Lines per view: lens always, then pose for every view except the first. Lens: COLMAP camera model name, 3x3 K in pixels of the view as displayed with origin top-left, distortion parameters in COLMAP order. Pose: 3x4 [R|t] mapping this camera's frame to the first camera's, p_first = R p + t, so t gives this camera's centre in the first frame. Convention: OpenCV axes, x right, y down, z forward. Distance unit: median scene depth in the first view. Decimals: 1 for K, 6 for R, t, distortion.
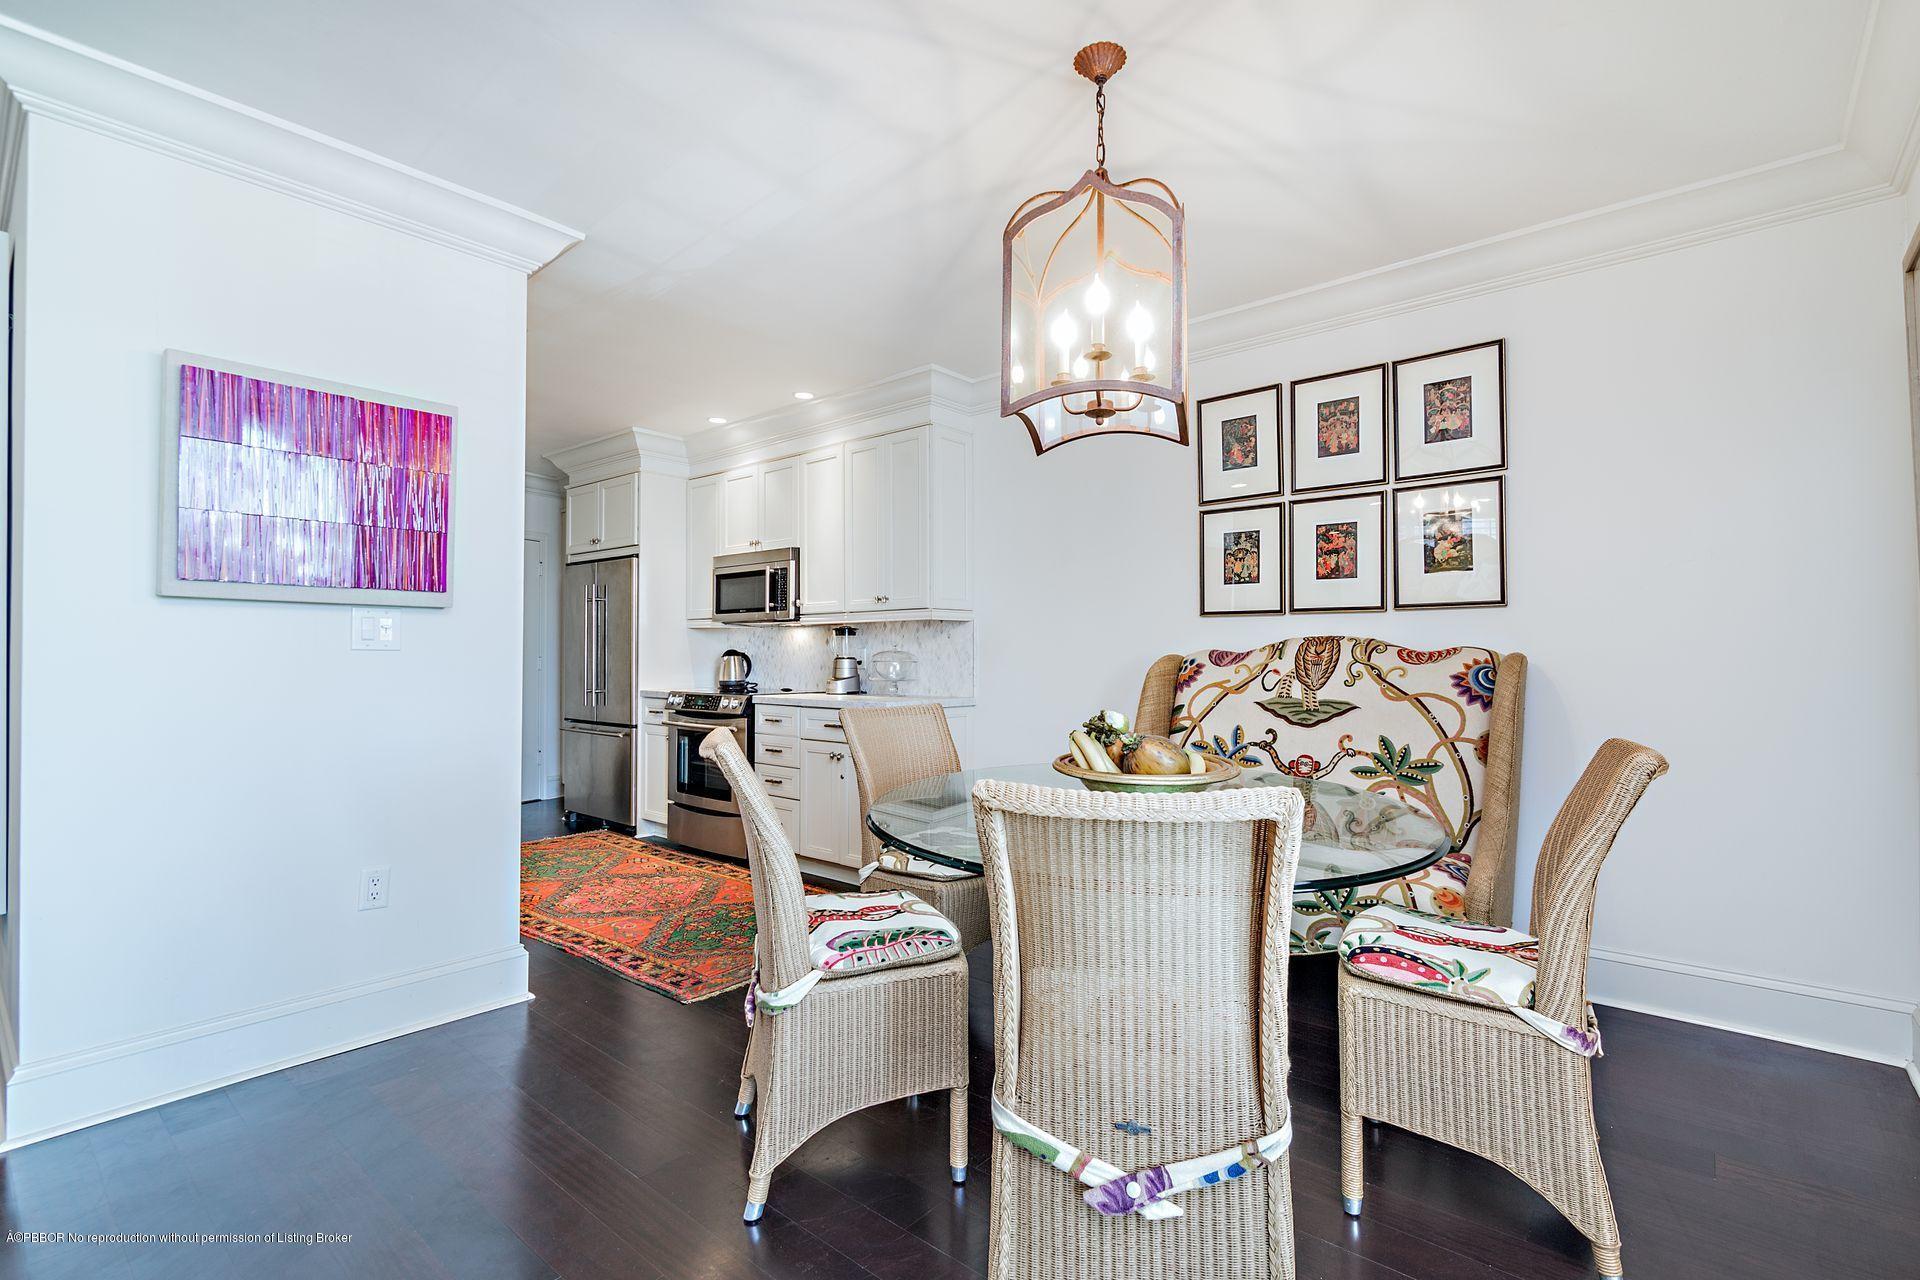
lens RADIAL K [[873.8, 0, 990.4], [0, 873.8, 672.3], [0, 0, 1]] dist [-0.002716, 0.000051]
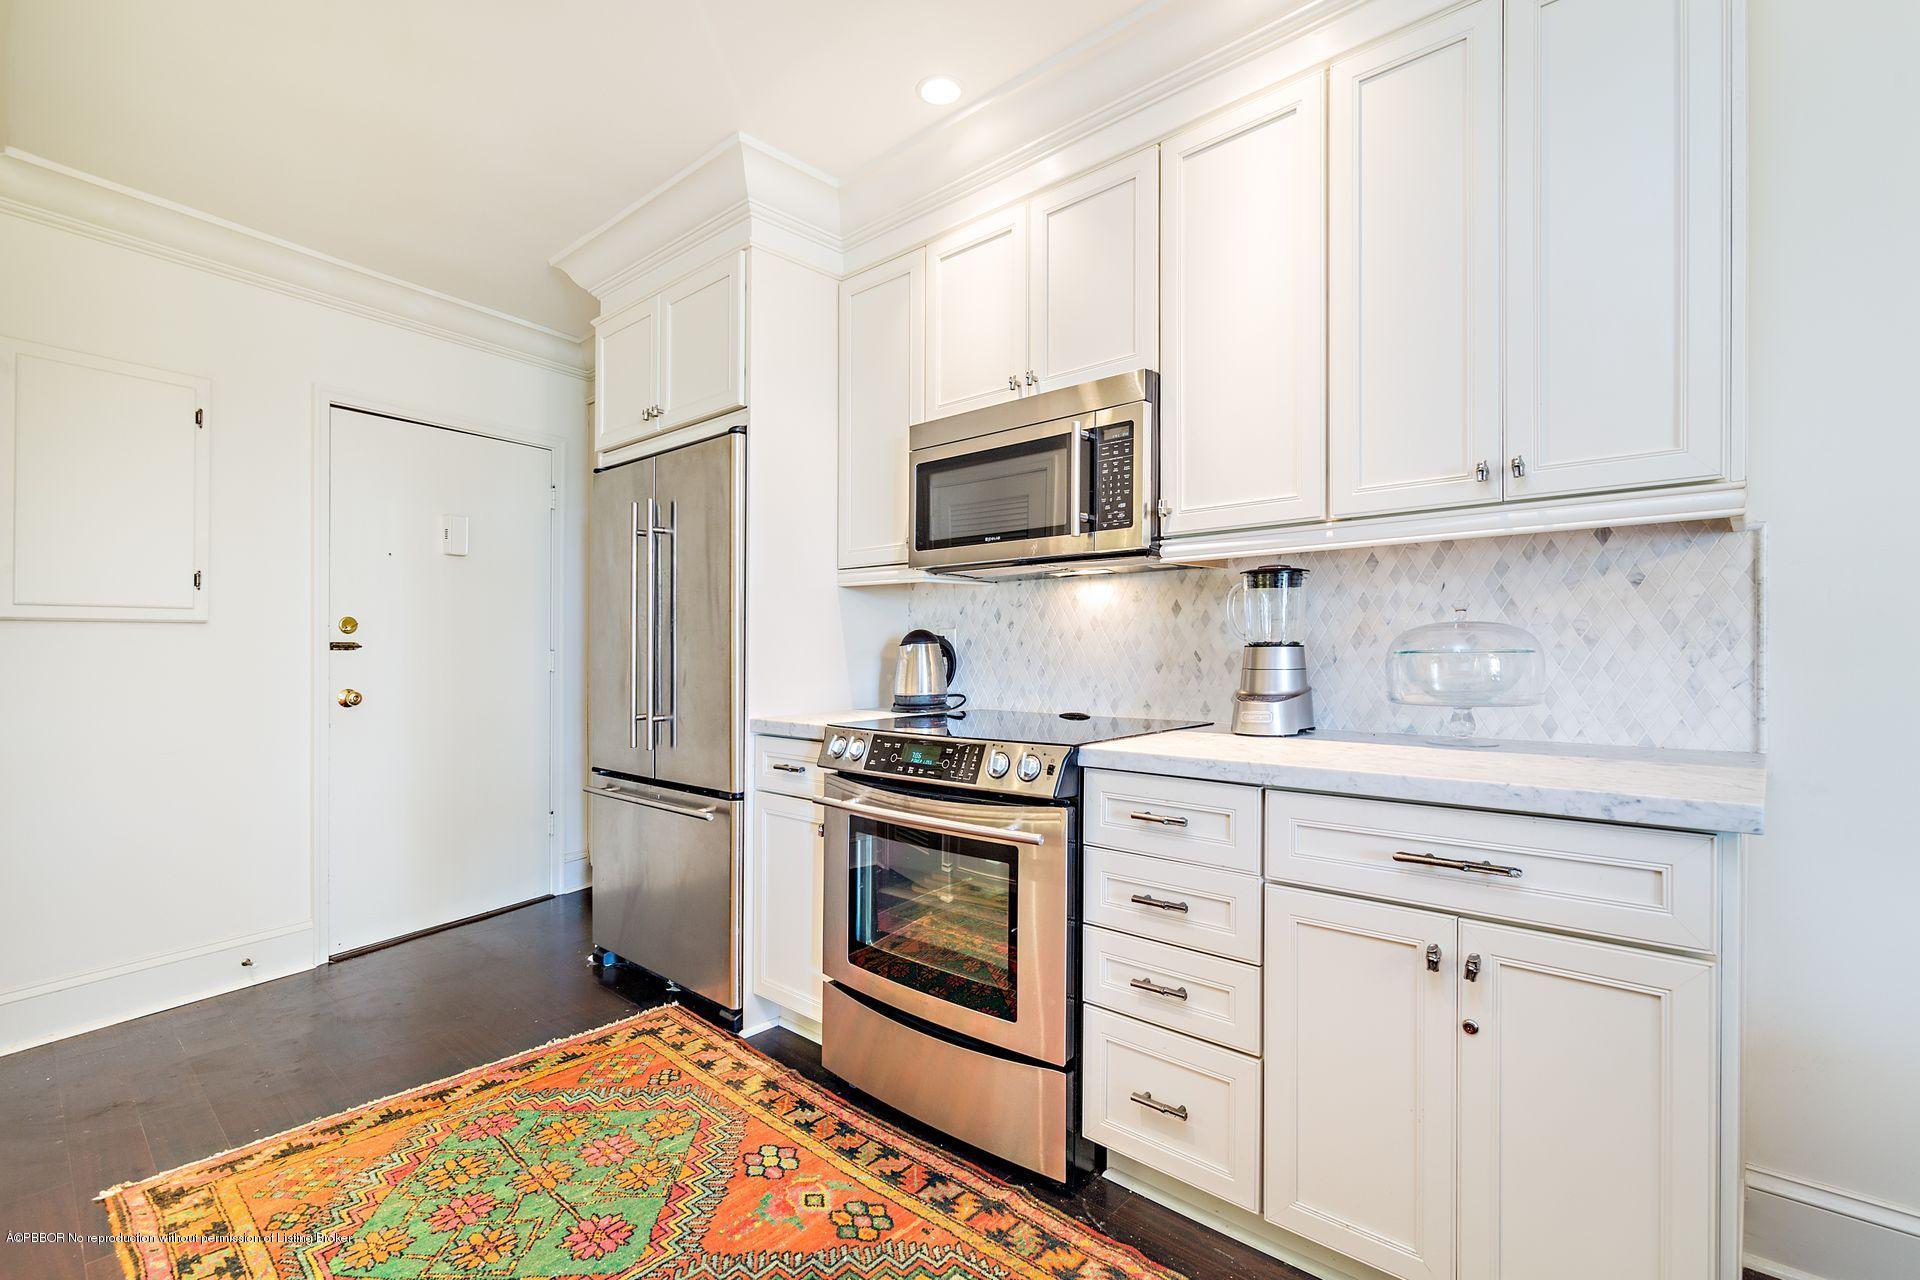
lens RADIAL K [[873.8, 0, 956.8], [0, 873.8, 646.2], [0, 0, 1]] dist [-0.002716, 0.000051]
pose [[0.998181, -0.009612, -0.059509, -0.268007], [0.008510, 0.999788, -0.018751, -0.008588], [0.059677, 0.018210, 0.998052, 0.551251]]
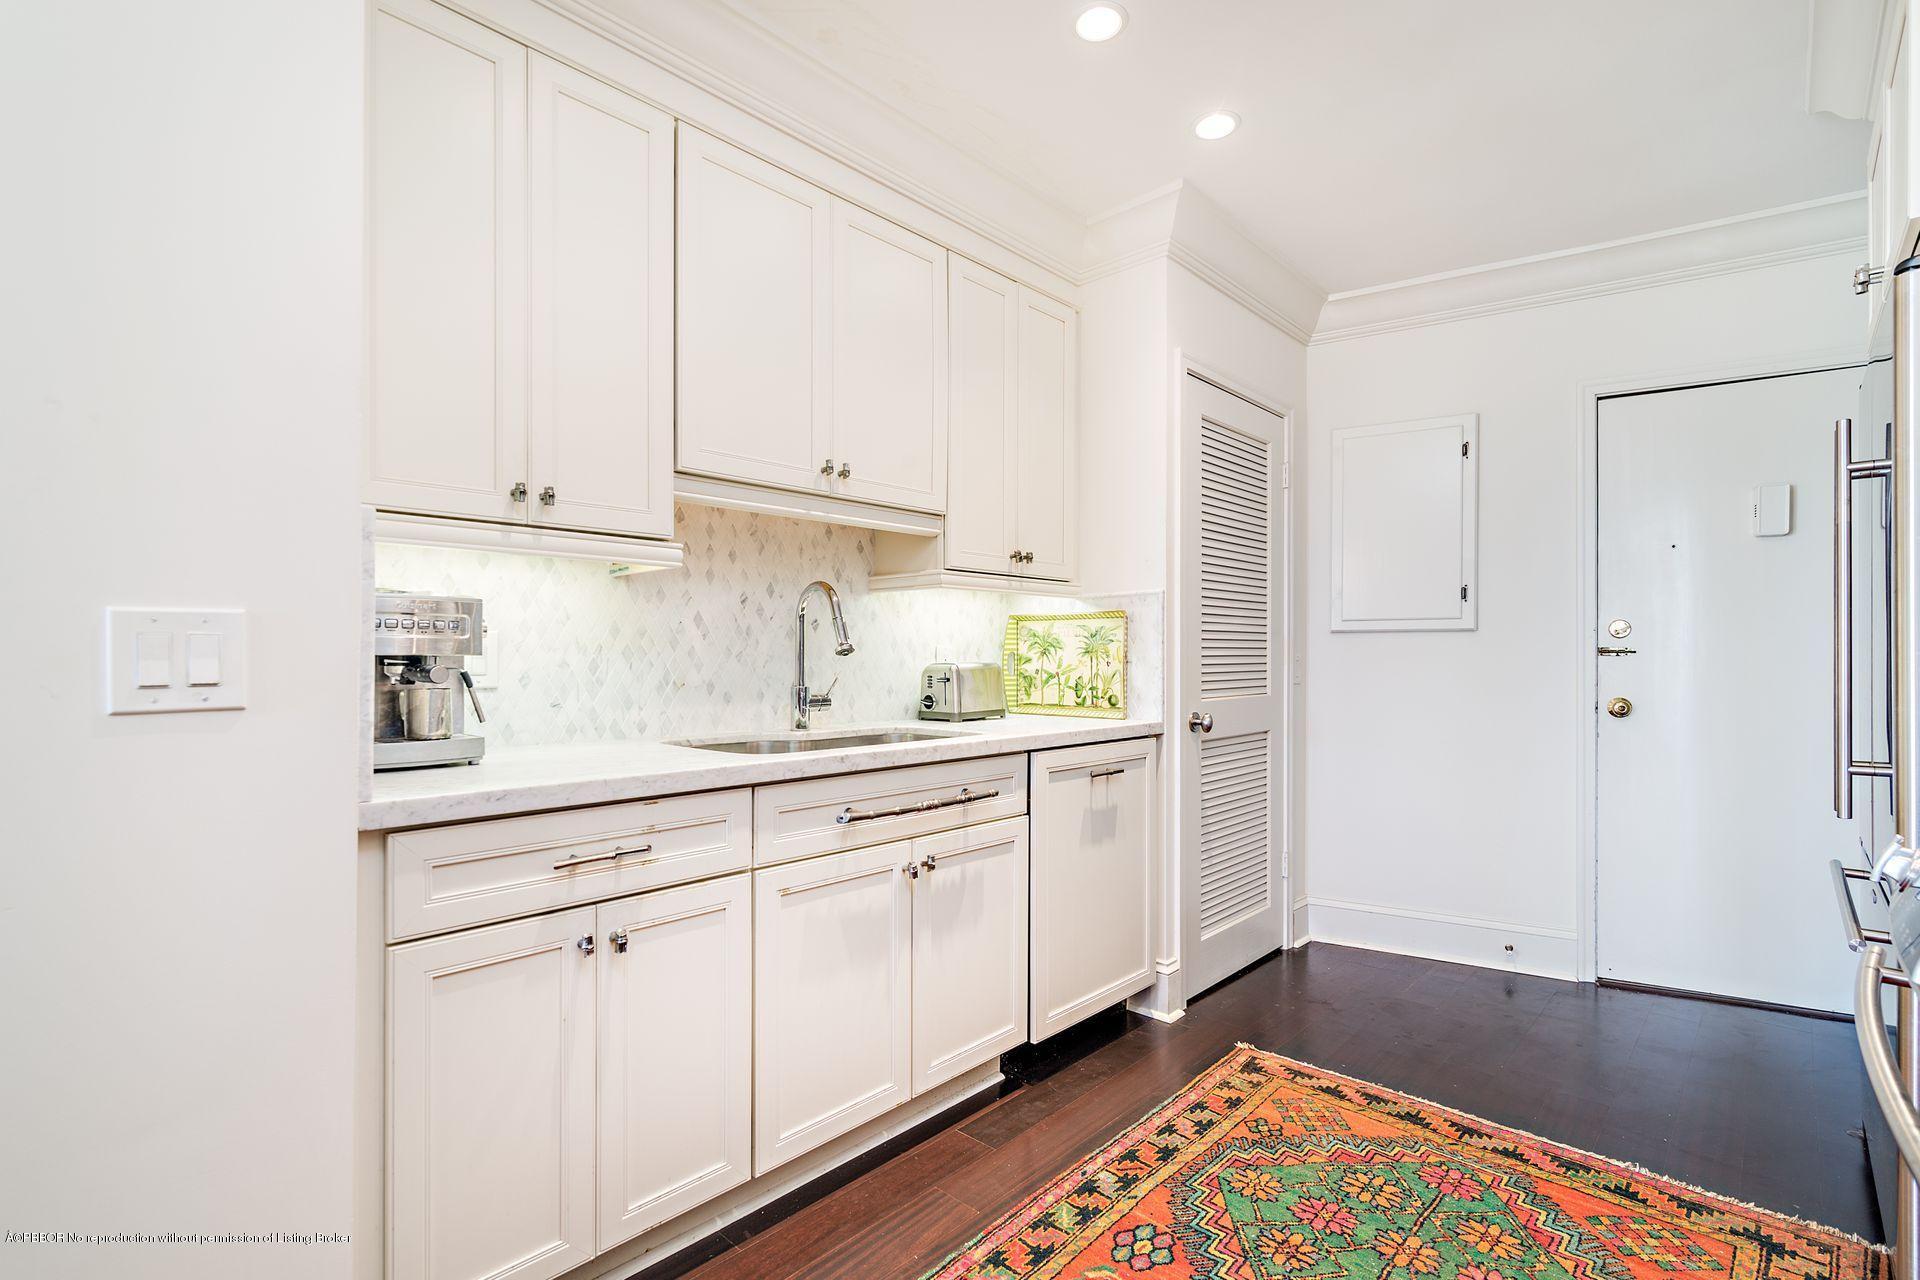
lens RADIAL K [[873.8, 0, 963.9], [0, 873.8, 642.0], [0, 0, 1]] dist [-0.002716, 0.000051]
pose [[-0.060460, -0.016429, -0.998035, -0.129476], [-0.018738, 0.999707, -0.015321, -0.013368], [0.997995, 0.017775, -0.060750, 0.757067]]
